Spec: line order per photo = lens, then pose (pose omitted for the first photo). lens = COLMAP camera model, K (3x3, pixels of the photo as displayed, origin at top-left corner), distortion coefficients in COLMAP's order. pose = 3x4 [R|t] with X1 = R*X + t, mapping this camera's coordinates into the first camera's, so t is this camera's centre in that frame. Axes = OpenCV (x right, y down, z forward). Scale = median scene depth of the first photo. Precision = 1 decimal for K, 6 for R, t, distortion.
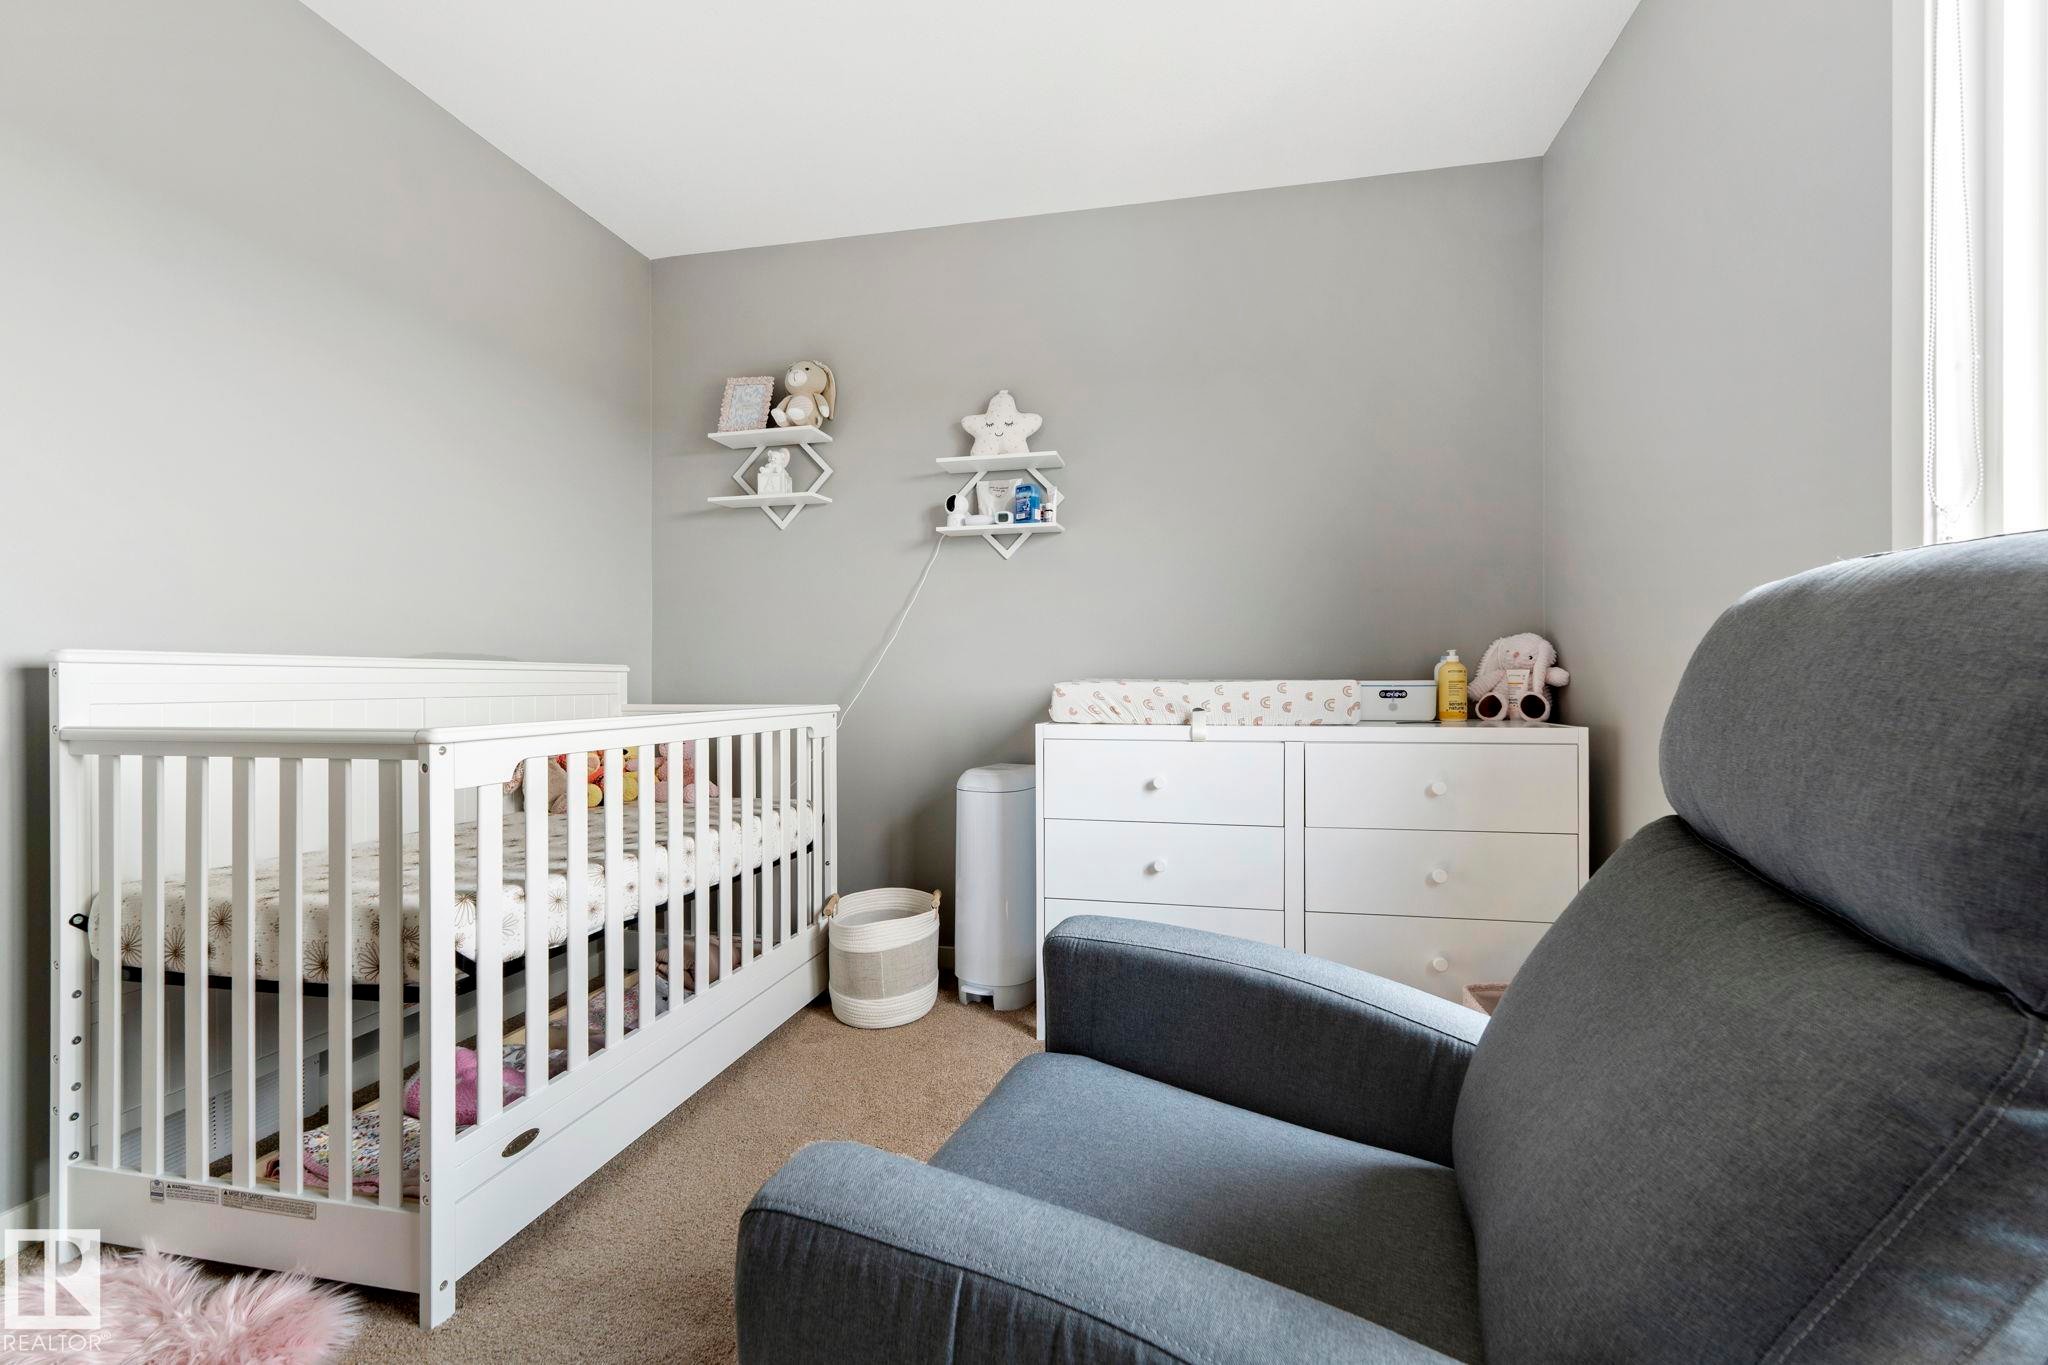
lens RADIAL K [[866.8, 0, 1026.7], [0, 866.8, 682.3], [0, 0, 1]] dist [0.004361, 0.001199]
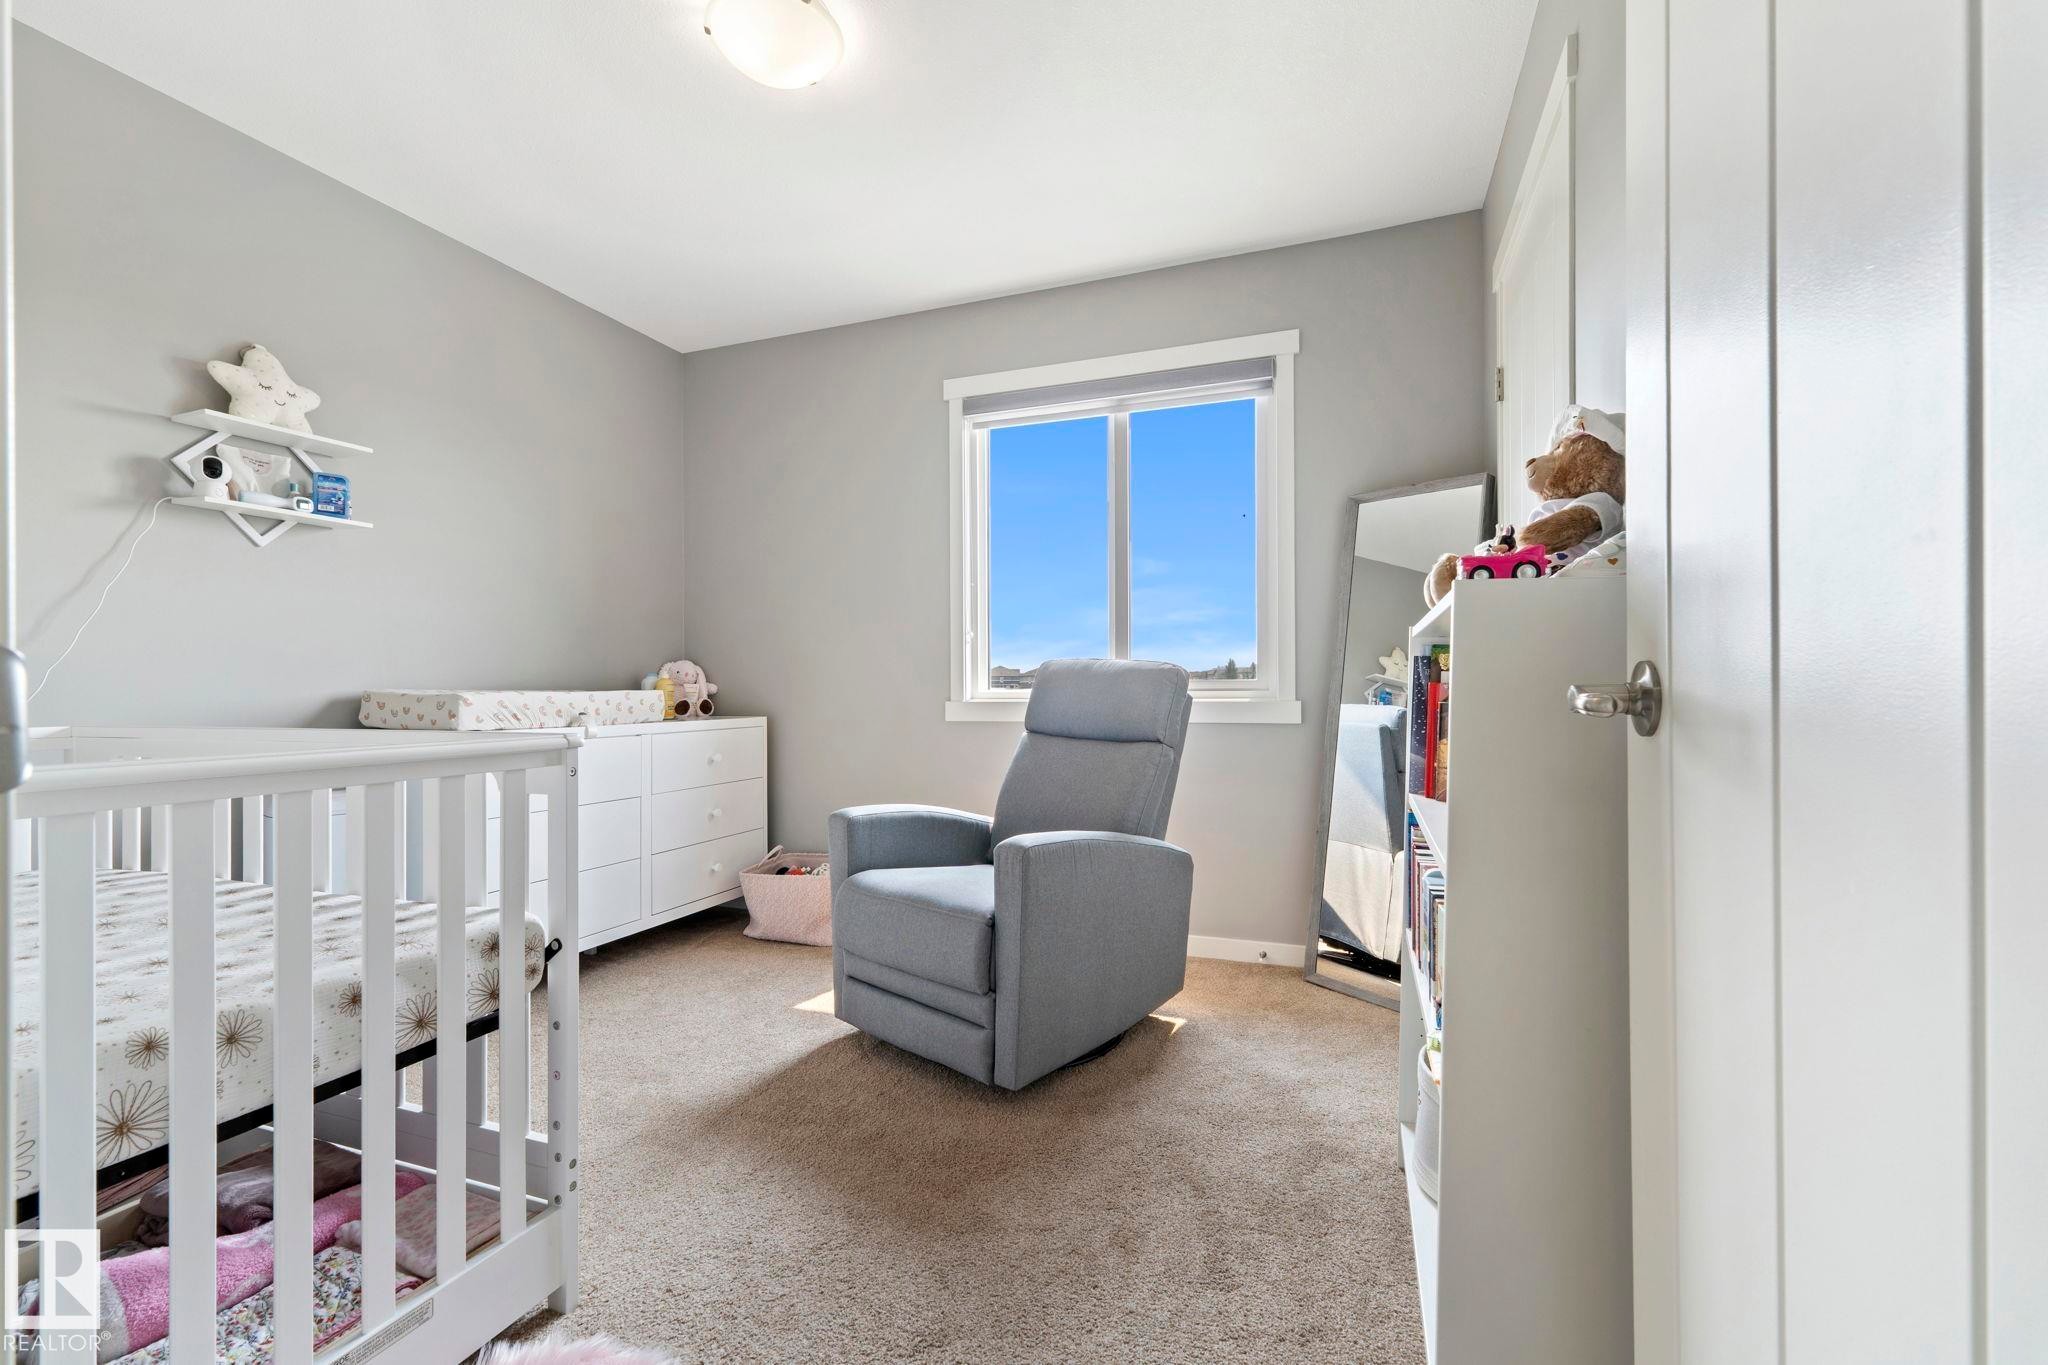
lens RADIAL K [[866.8, 0, 1023.9], [0, 866.8, 685.7], [0, 0, 1]] dist [0.004361, 0.001199]
pose [[0.166734, 0.005353, 0.985987, -0.888291], [0.005341, 0.999966, -0.006332, 0.002295], [-0.985988, 0.006322, 0.166699, 0.158544]]
